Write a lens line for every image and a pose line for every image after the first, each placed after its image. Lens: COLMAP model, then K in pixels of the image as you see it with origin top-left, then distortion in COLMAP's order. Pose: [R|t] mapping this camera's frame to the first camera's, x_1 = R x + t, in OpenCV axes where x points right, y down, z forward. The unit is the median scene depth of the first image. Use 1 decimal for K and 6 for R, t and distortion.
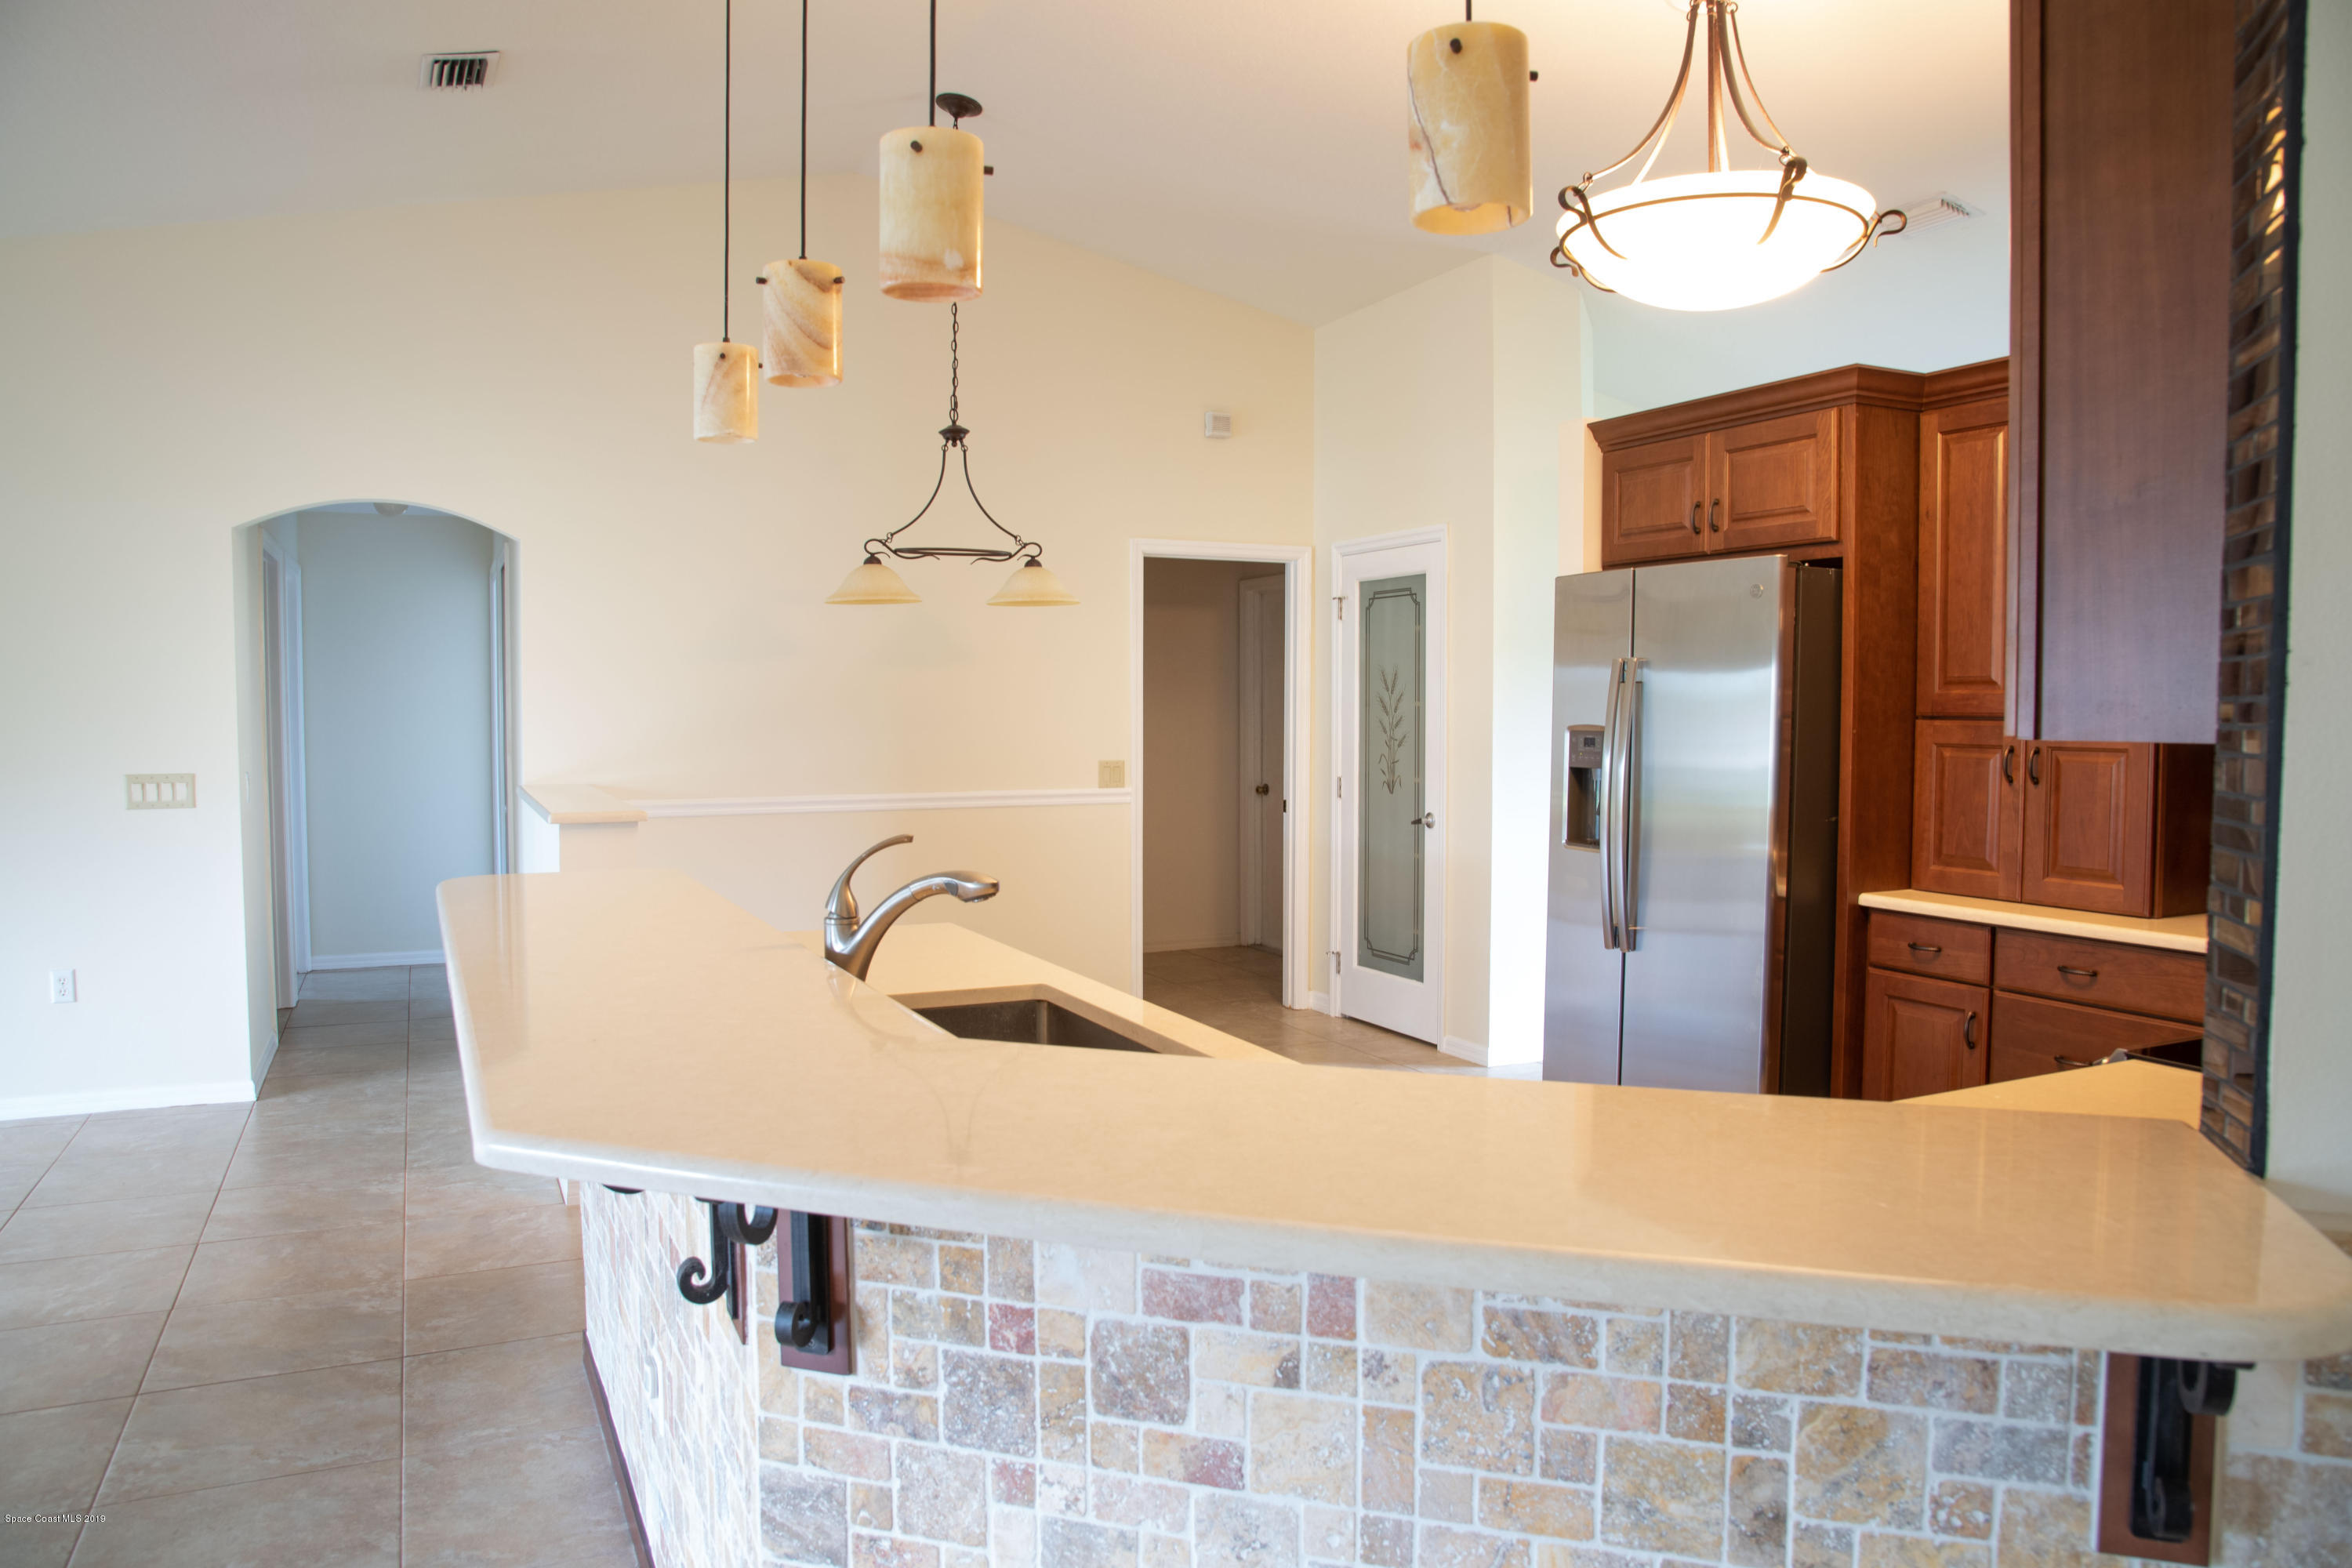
lens RADIAL K [[1645.3, 0, 1194.9], [0, 1645.3, 784.2], [0, 0, 1]] dist [-0.116224, 0.067352]
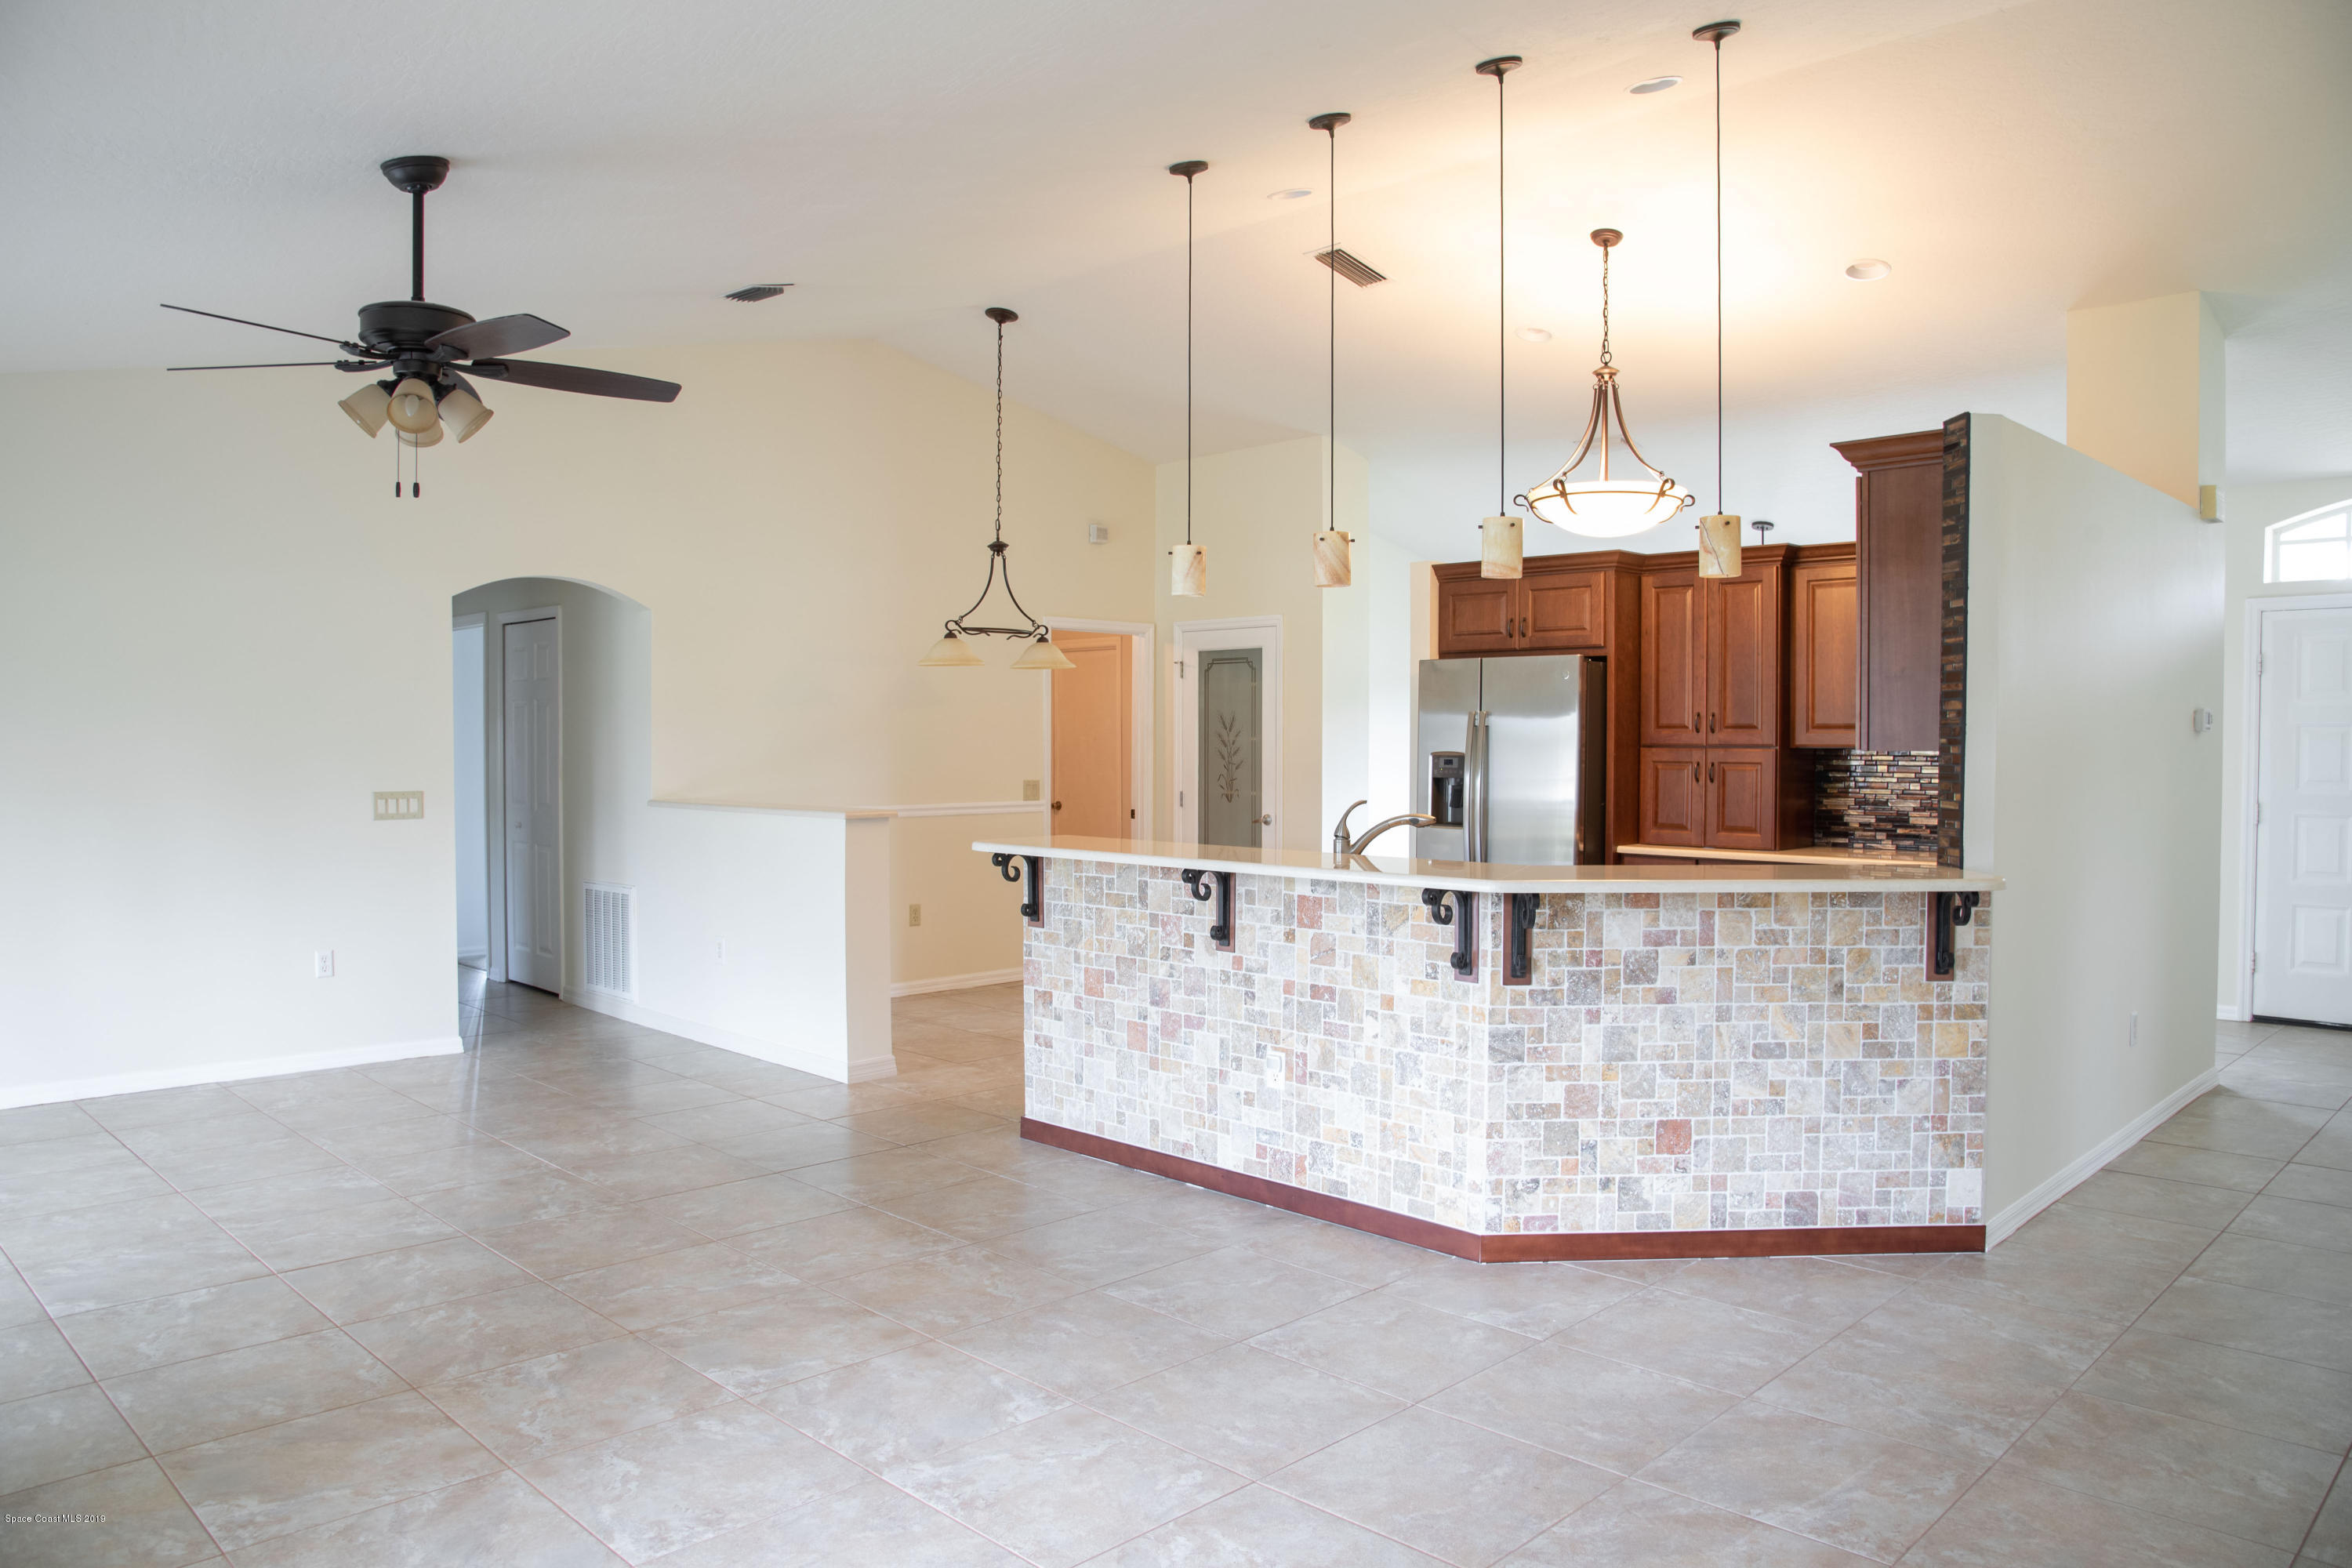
lens RADIAL K [[1645.3, 0, 1238.3], [0, 1645.3, 764.5], [0, 0, 1]] dist [-0.116224, 0.067352]
pose [[0.934042, -0.003212, 0.357148, -0.614586], [0.015104, 0.999420, -0.030514, 0.026691], [-0.356843, 0.033896, 0.933549, -0.522786]]
